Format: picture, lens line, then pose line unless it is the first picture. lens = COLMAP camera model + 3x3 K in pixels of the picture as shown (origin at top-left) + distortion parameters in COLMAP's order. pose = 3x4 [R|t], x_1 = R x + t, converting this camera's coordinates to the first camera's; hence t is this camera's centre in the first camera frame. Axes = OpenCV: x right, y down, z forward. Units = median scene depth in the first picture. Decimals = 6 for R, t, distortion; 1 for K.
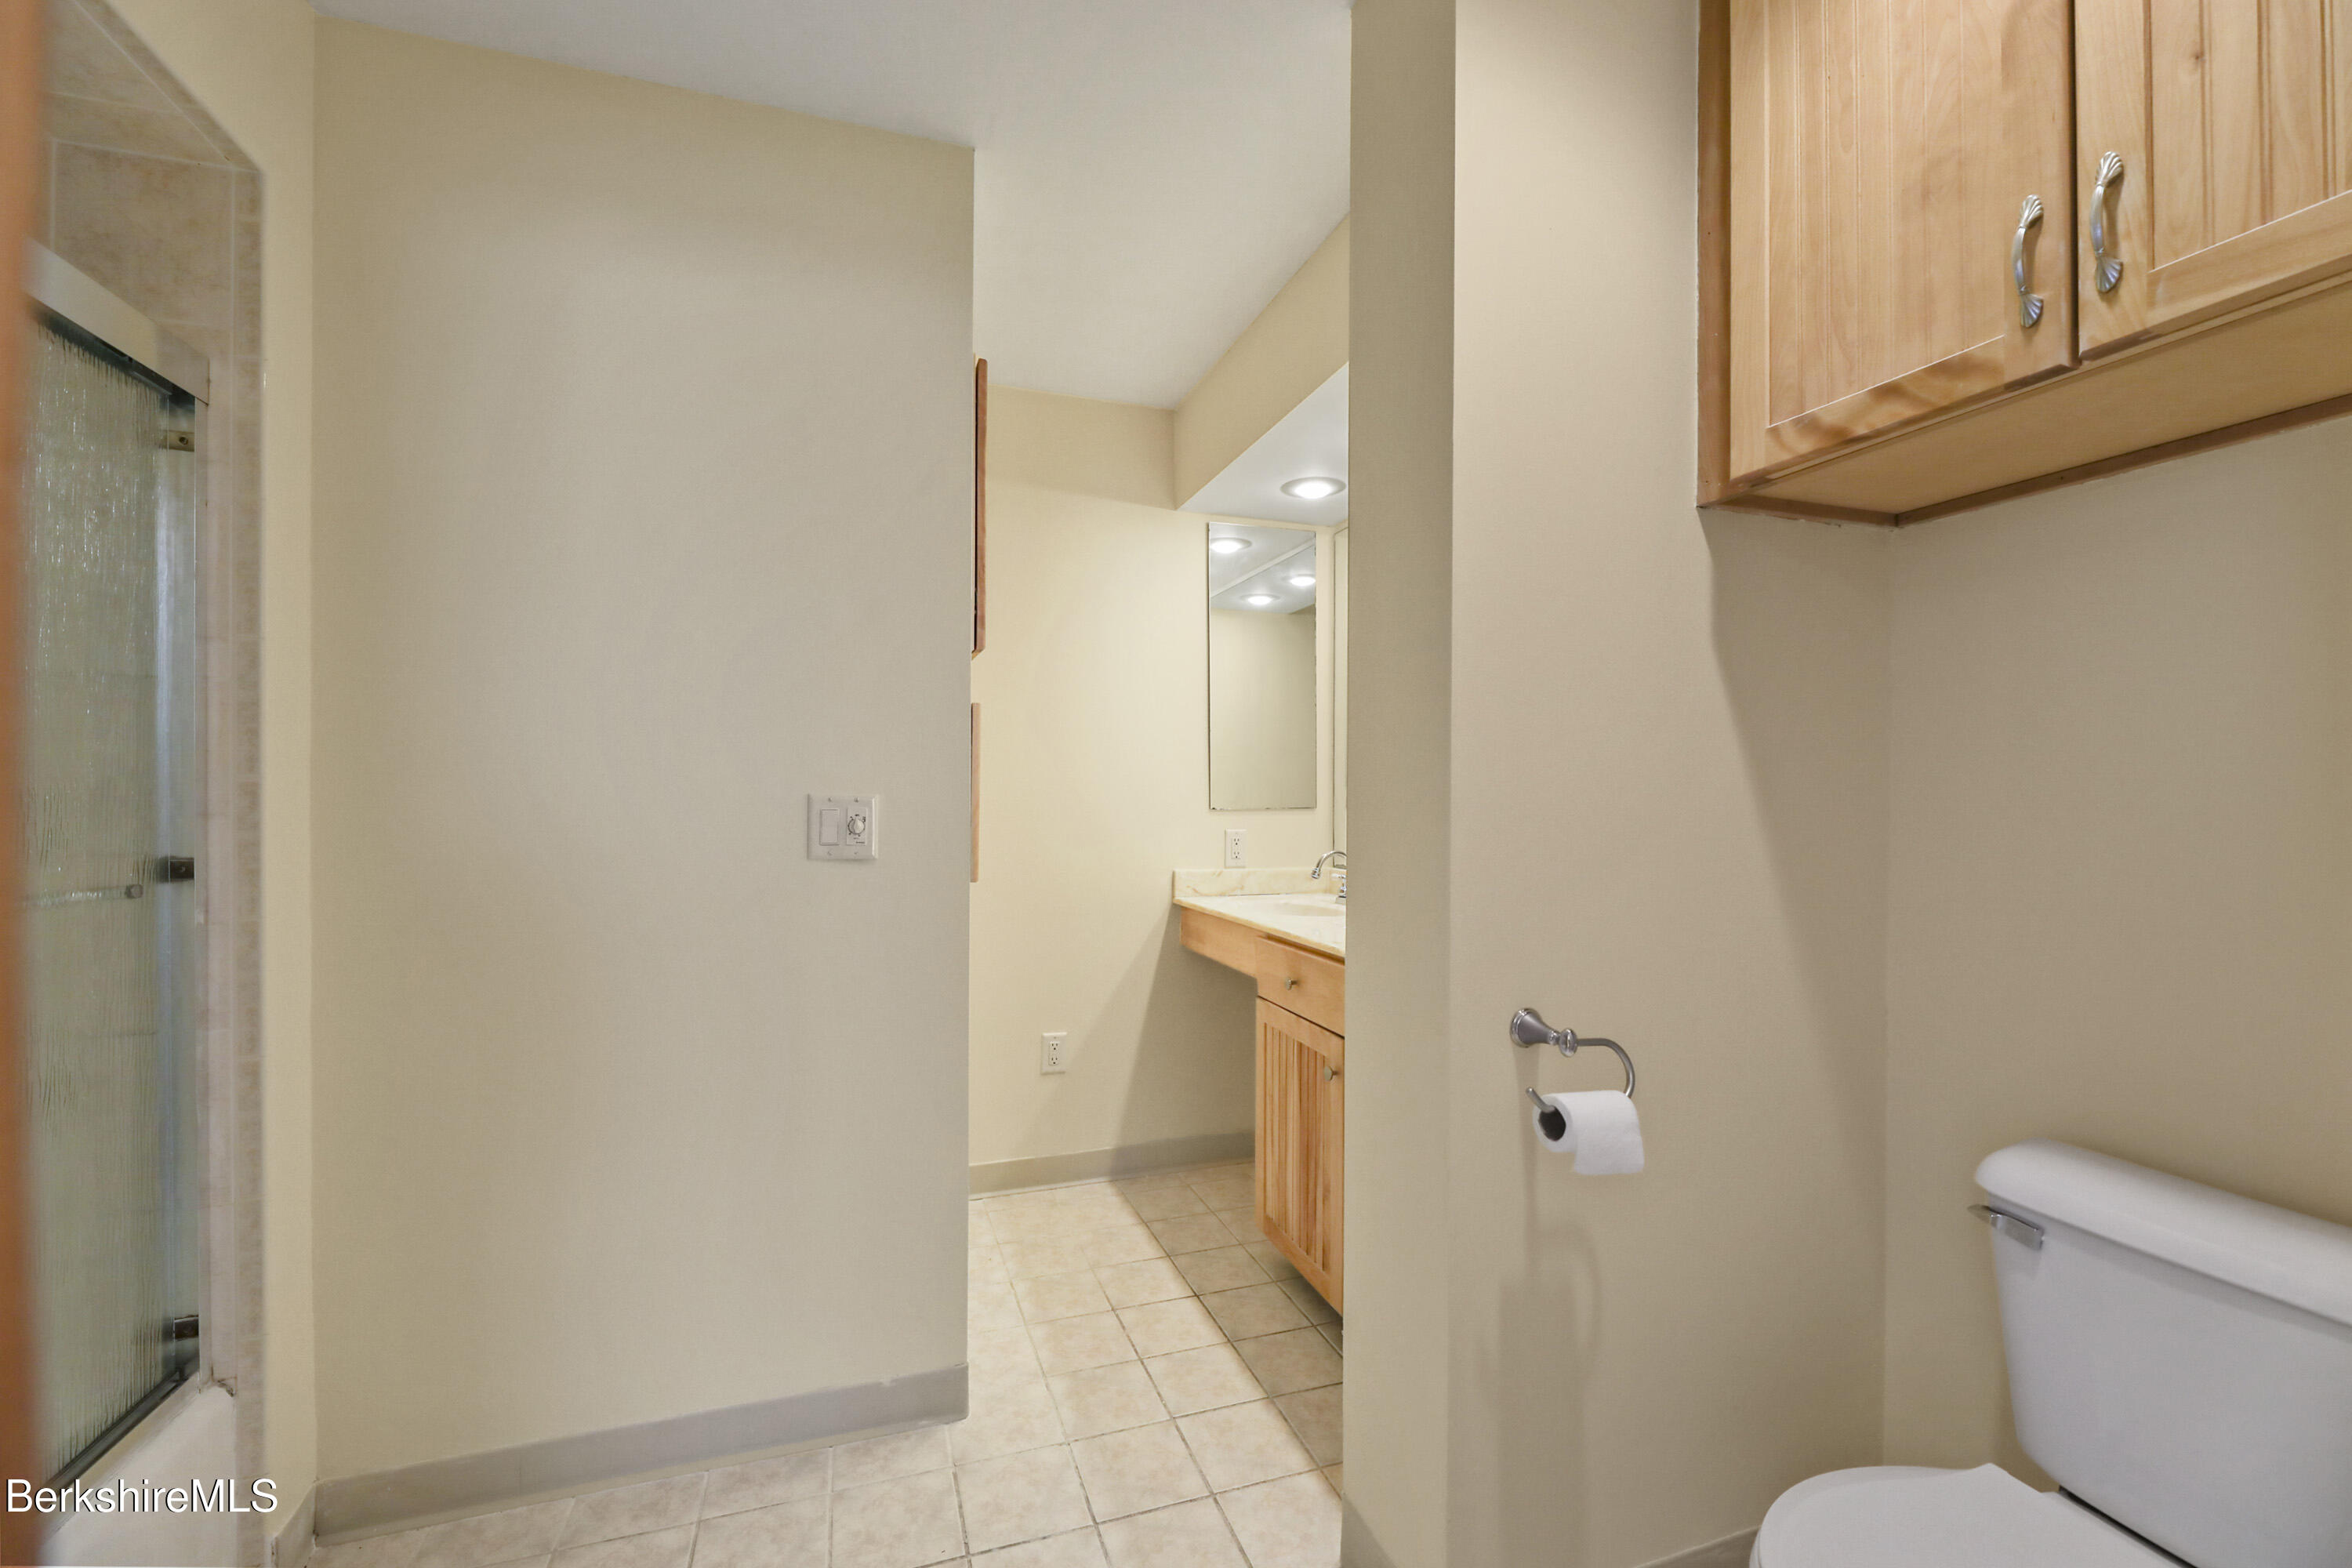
lens RADIAL K [[962.6, 0, 1173.8], [0, 962.6, 786.7], [0, 0, 1]] dist [0.002226, -0.002124]
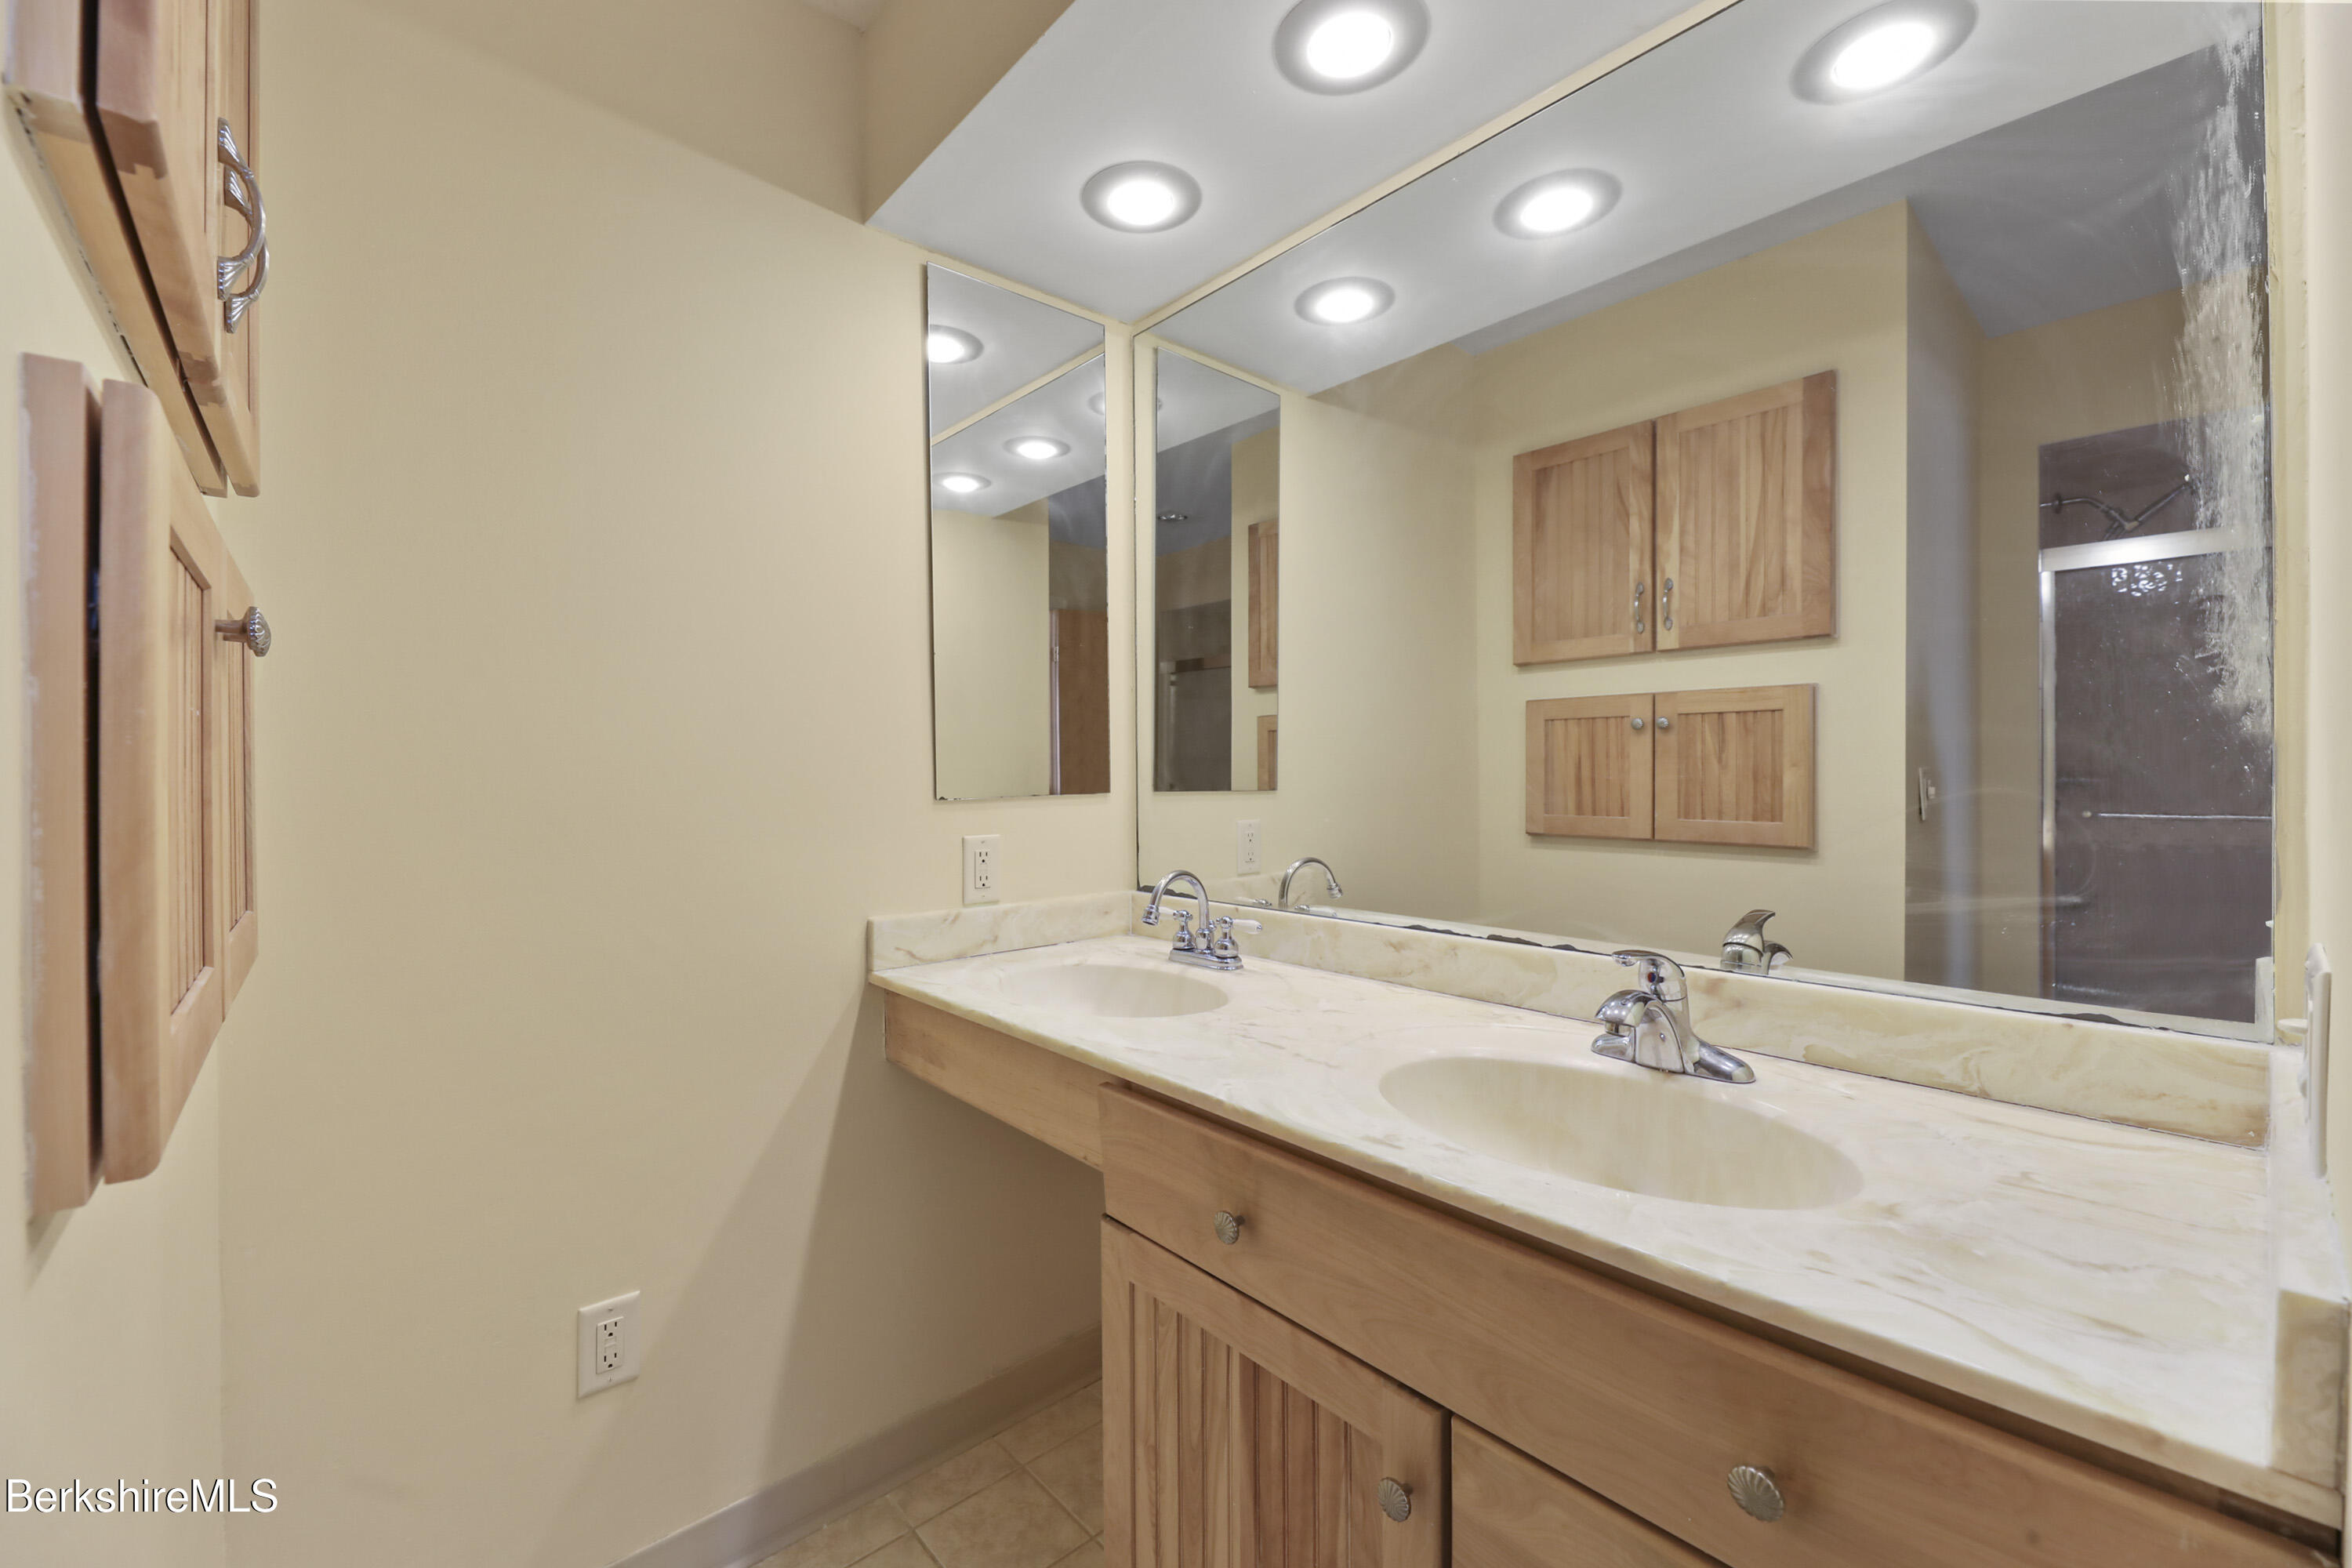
lens RADIAL K [[962.6, 0, 1165.4], [0, 962.6, 772.1], [0, 0, 1]] dist [0.002226, -0.002124]
pose [[0.932120, -0.013290, 0.361906, -0.038227], [0.010802, 0.999902, 0.008897, 0.004392], [-0.361989, -0.004384, 0.932172, 0.461061]]
